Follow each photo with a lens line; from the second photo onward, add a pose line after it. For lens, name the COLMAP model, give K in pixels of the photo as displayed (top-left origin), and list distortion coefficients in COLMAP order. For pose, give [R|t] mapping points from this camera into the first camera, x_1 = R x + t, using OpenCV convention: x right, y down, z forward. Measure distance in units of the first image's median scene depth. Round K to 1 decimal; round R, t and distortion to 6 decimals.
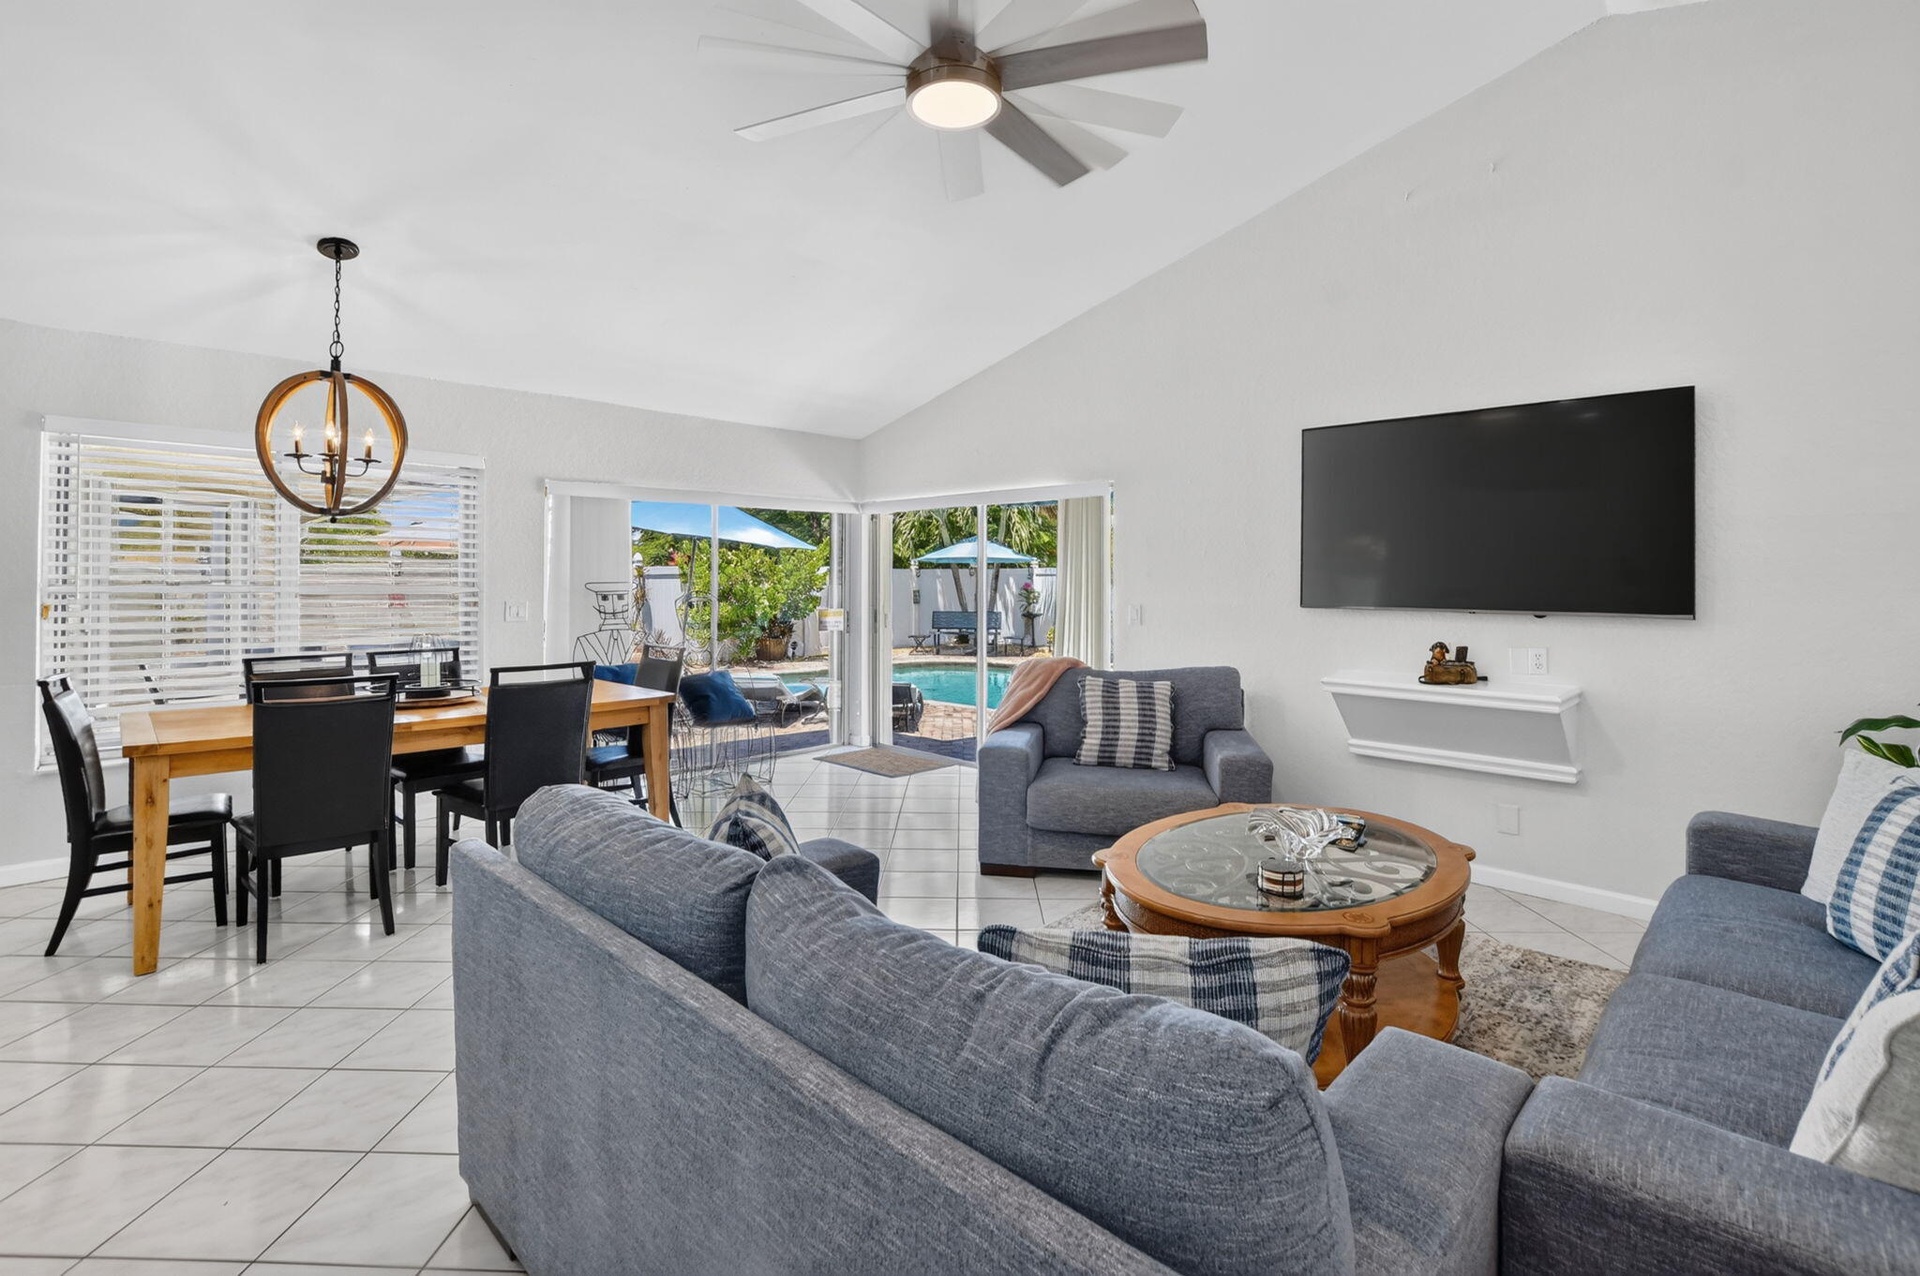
lens RADIAL K [[886.5, 0, 958.1], [0, 886.5, 564.0], [0, 0, 1]] dist [-0.028467, 0.000286]
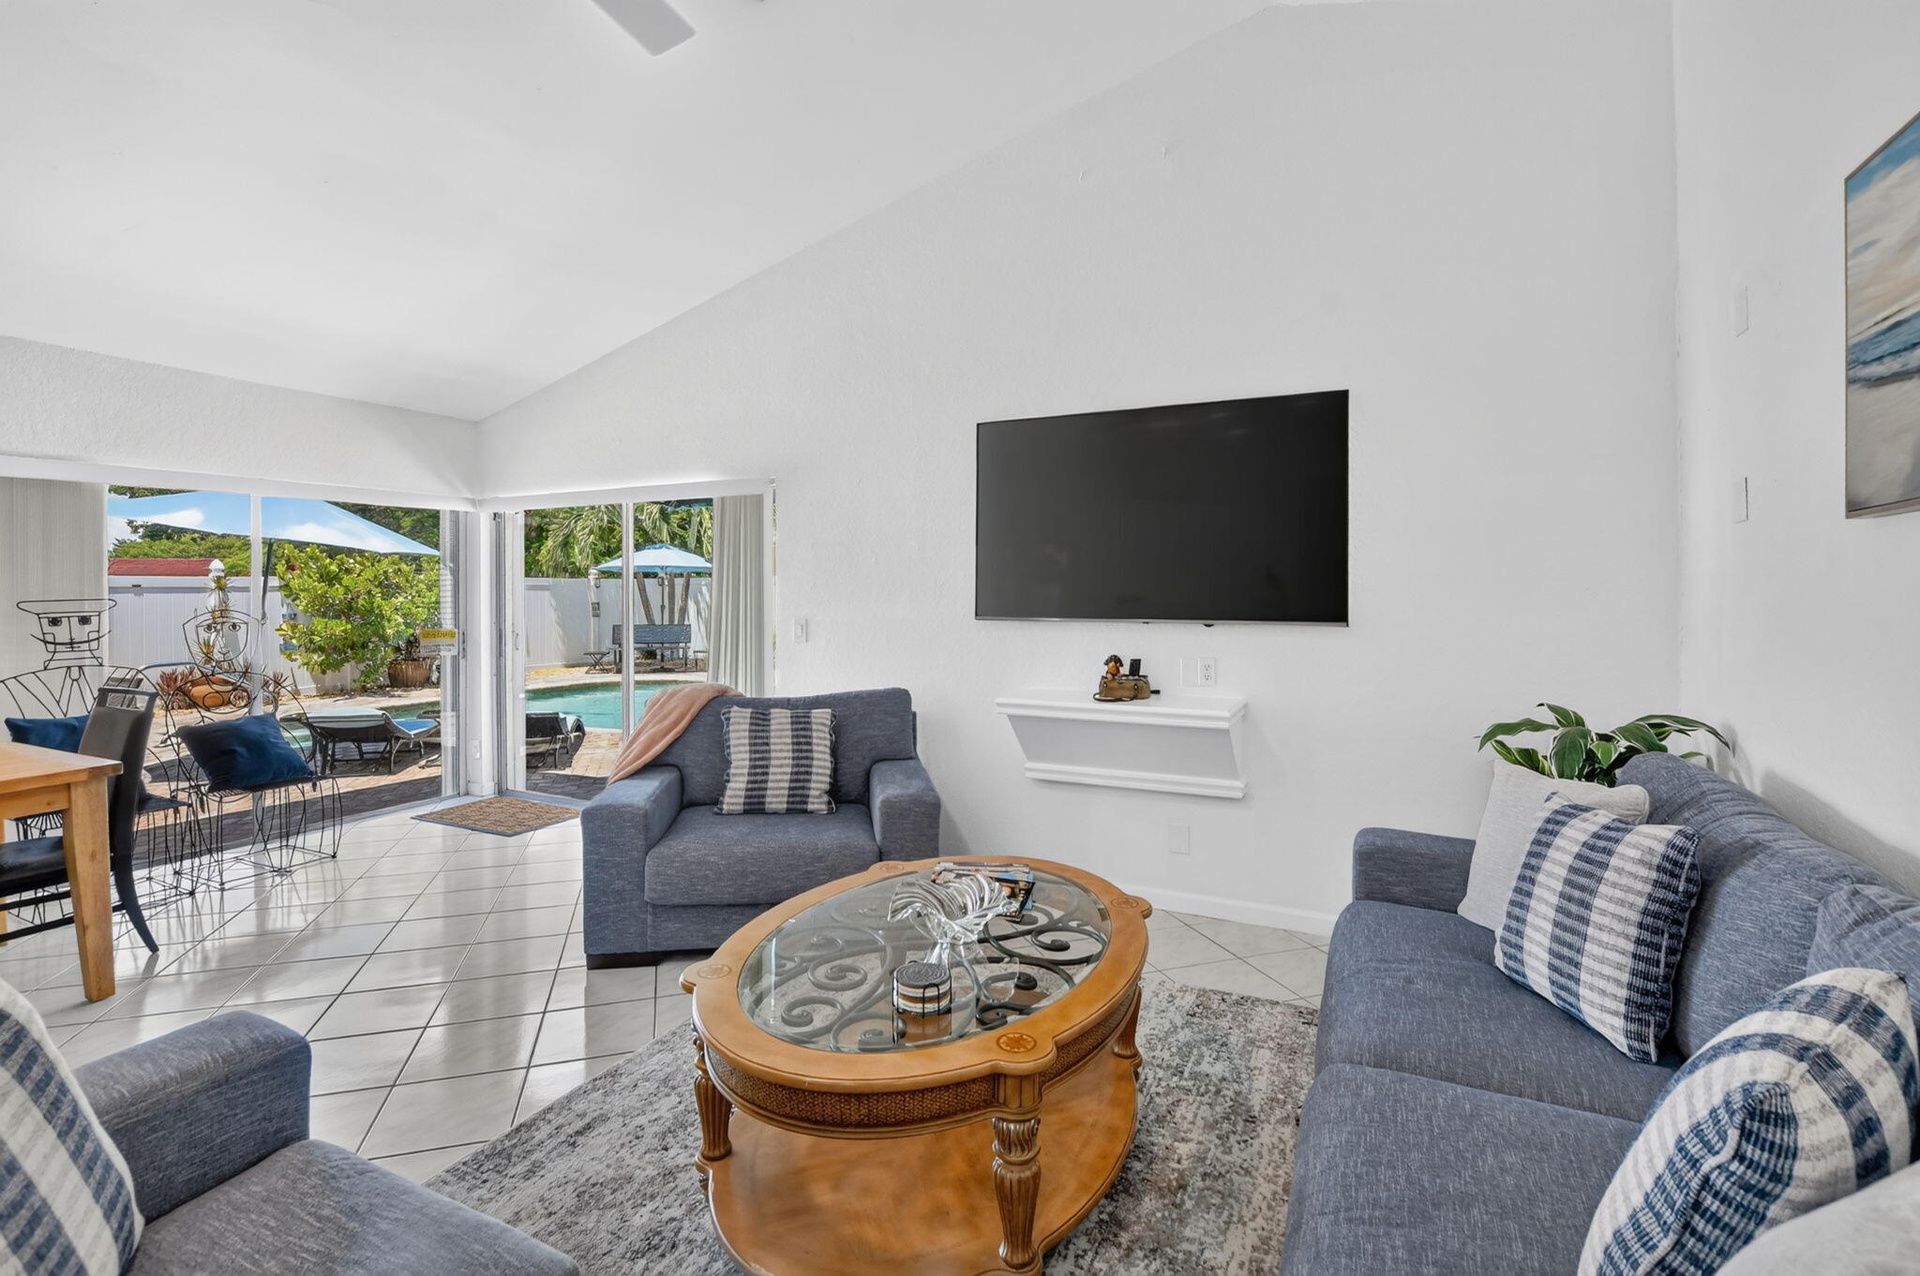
lens RADIAL K [[877.9, 0, 960.0], [0, 877.9, 589.0], [0, 0, 1]] dist [-0.024171, 0.000071]
pose [[0.946873, -0.008581, 0.321495, 0.090138], [0.002601, 0.999816, 0.019026, 0.001154], [-0.321598, -0.017179, 0.946720, 0.164048]]
